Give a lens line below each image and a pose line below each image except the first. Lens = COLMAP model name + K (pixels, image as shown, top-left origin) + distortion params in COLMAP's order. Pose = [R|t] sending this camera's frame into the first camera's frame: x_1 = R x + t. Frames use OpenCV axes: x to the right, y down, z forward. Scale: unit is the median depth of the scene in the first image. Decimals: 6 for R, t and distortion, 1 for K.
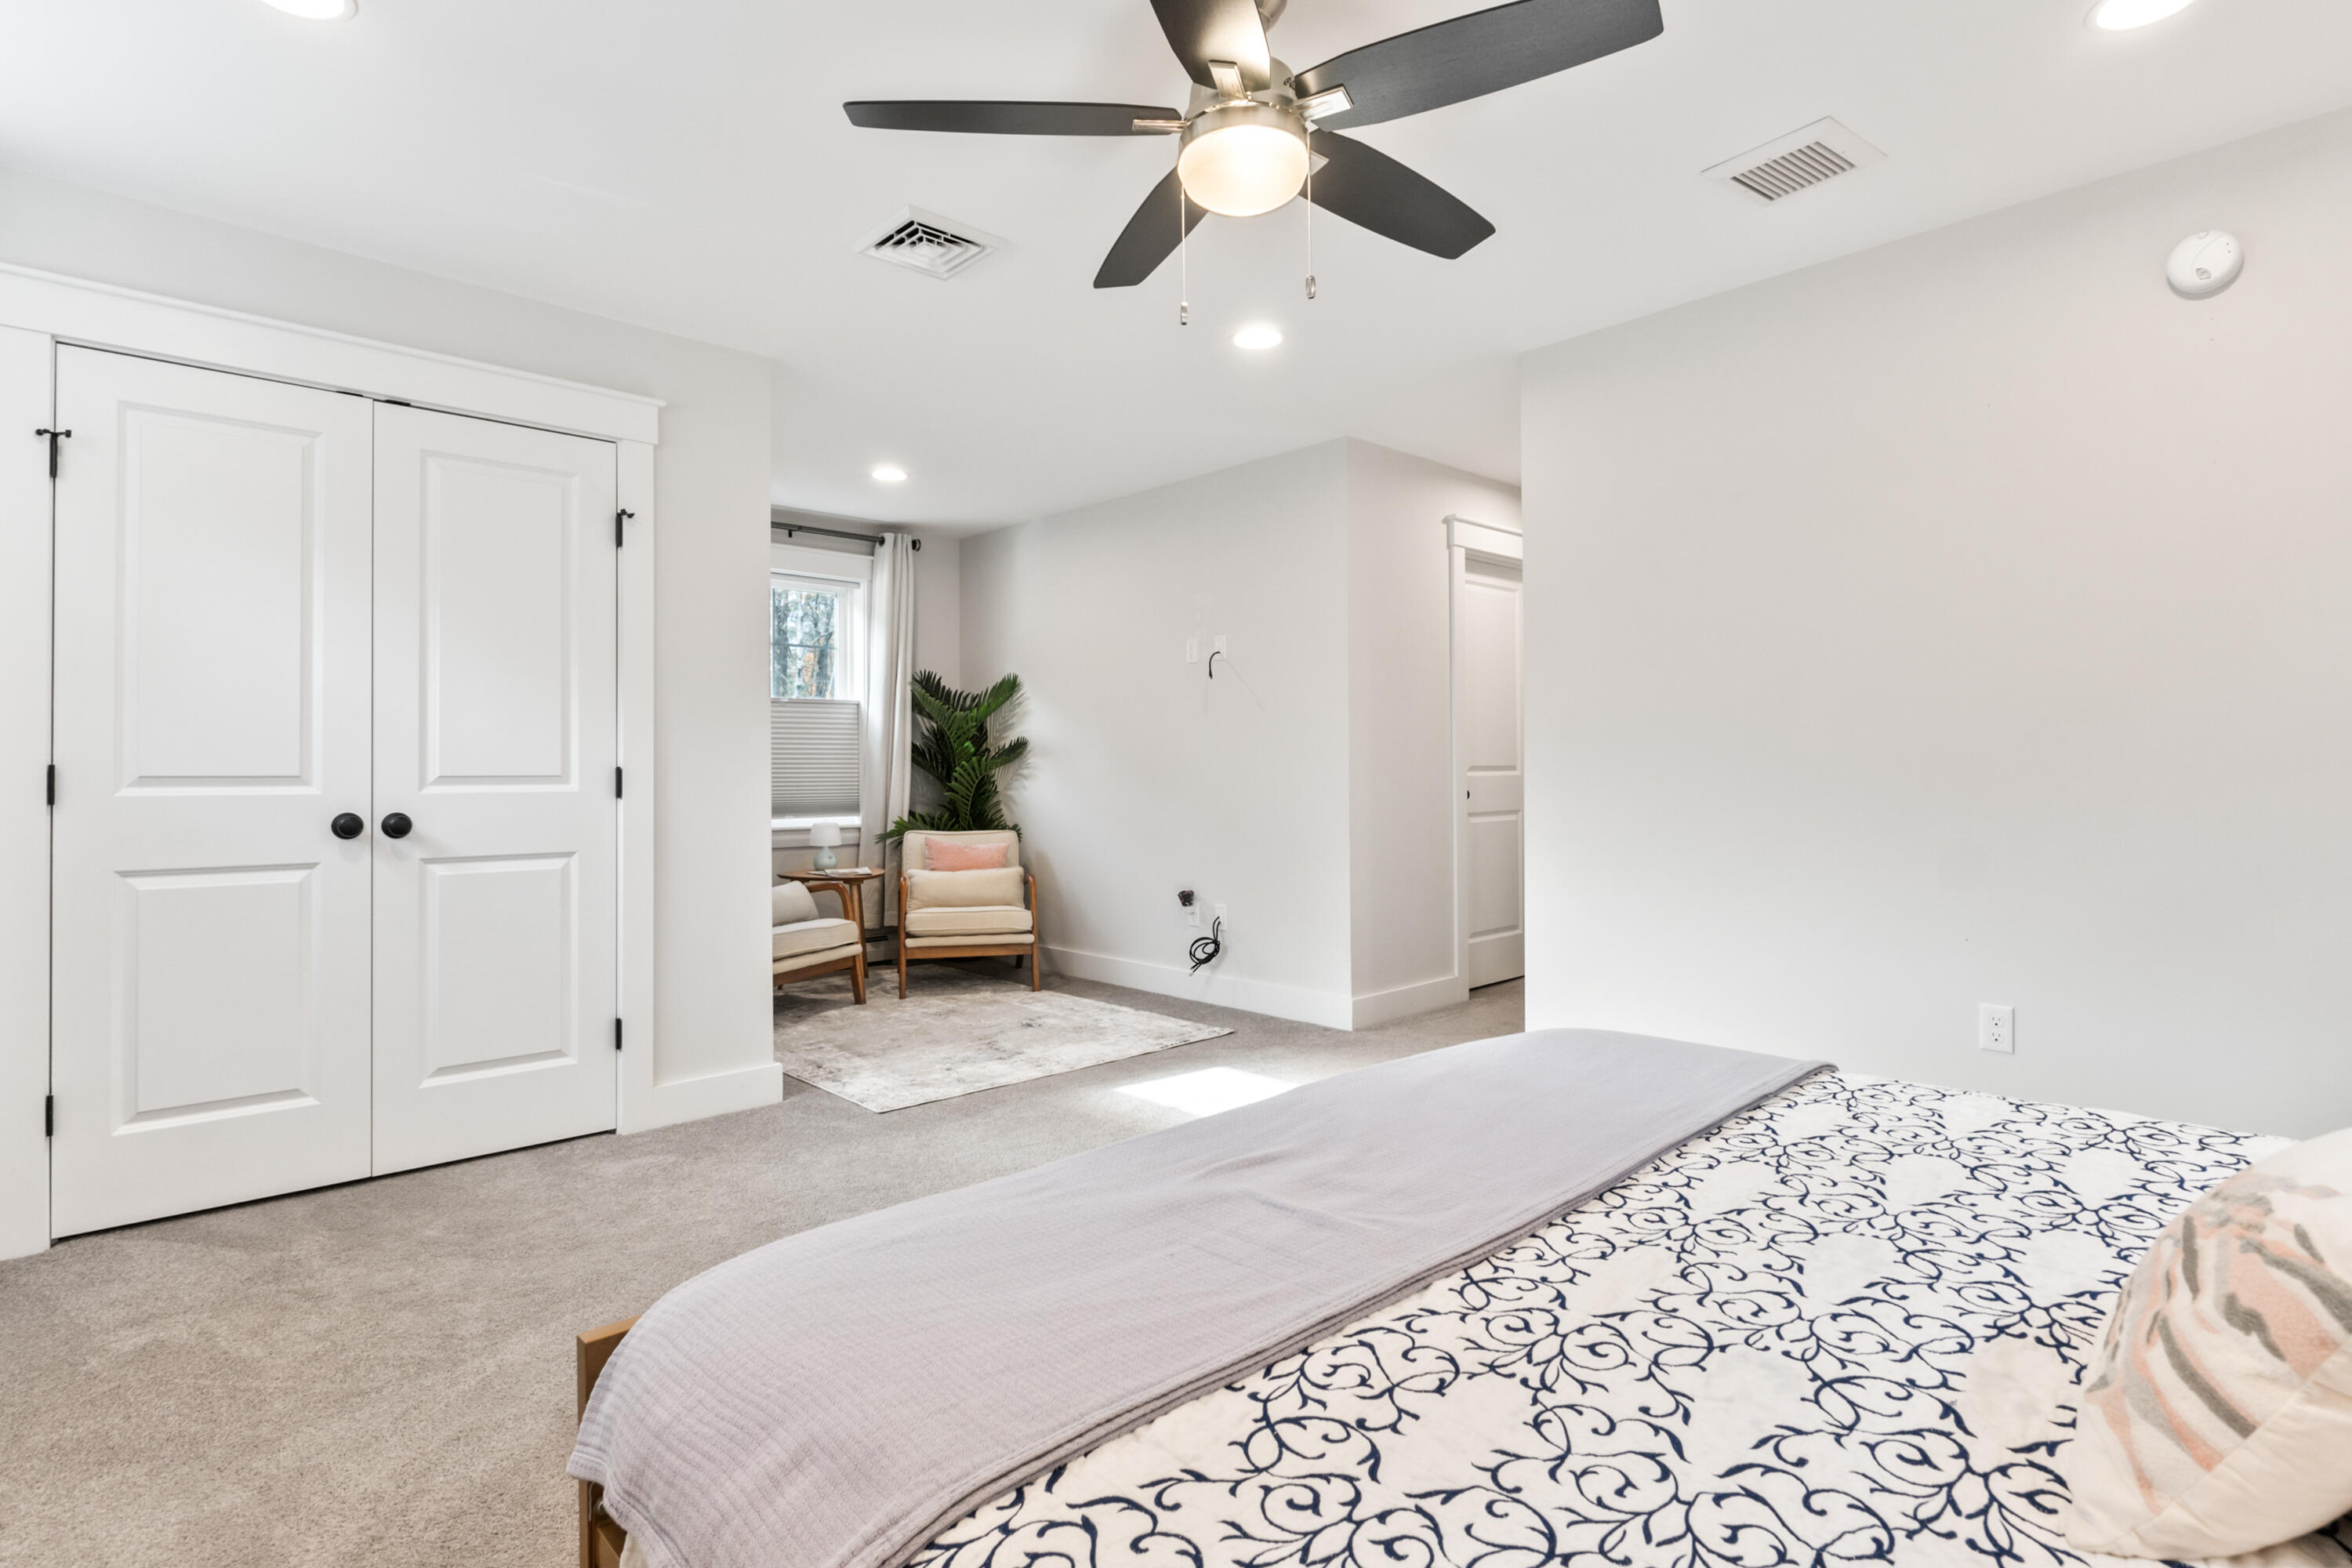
lens RADIAL K [[1165.5, 0, 1176.2], [0, 1165.5, 770.9], [0, 0, 1]] dist [-0.002556, -0.000042]
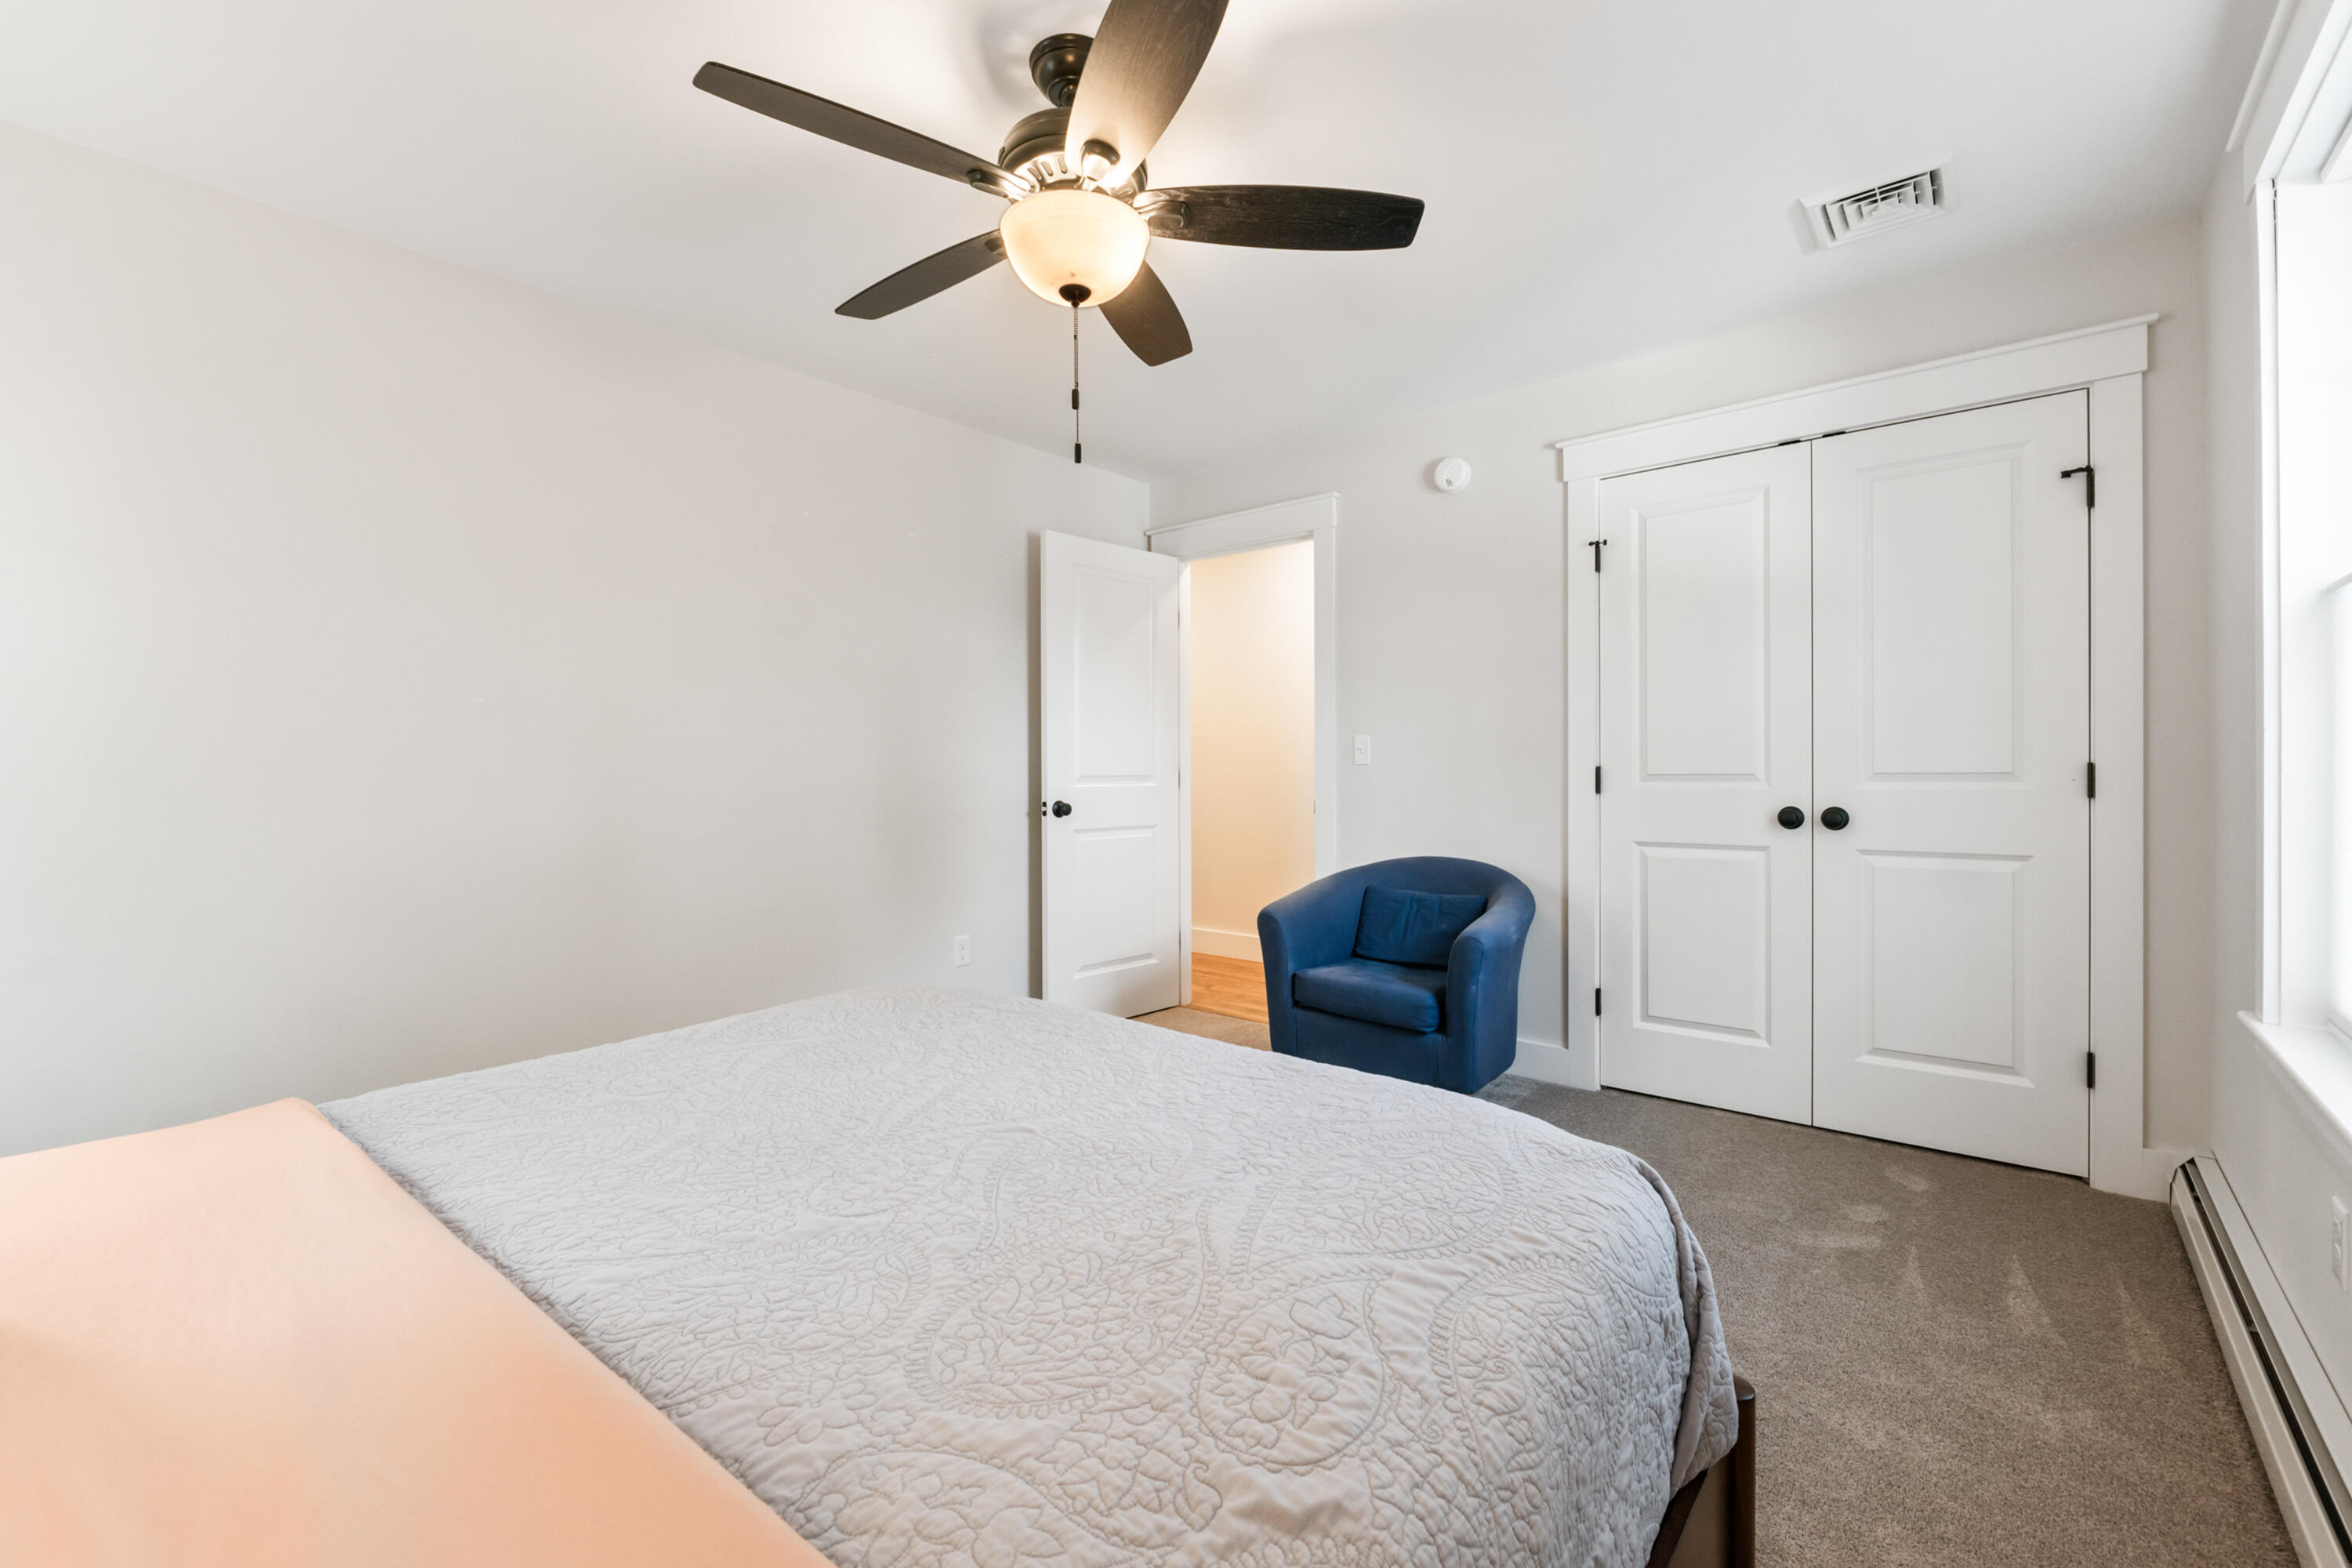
lens RADIAL K [[1044.8, 0, 1172.9], [0, 1044.8, 783.7], [0, 0, 1]] dist [0.000414, -0.000089]
pose [[0.079011, 0.009597, -0.996828, 0.276658], [0.005509, 0.999934, 0.010064, 0.000348], [0.996859, -0.006287, 0.078953, 0.300791]]
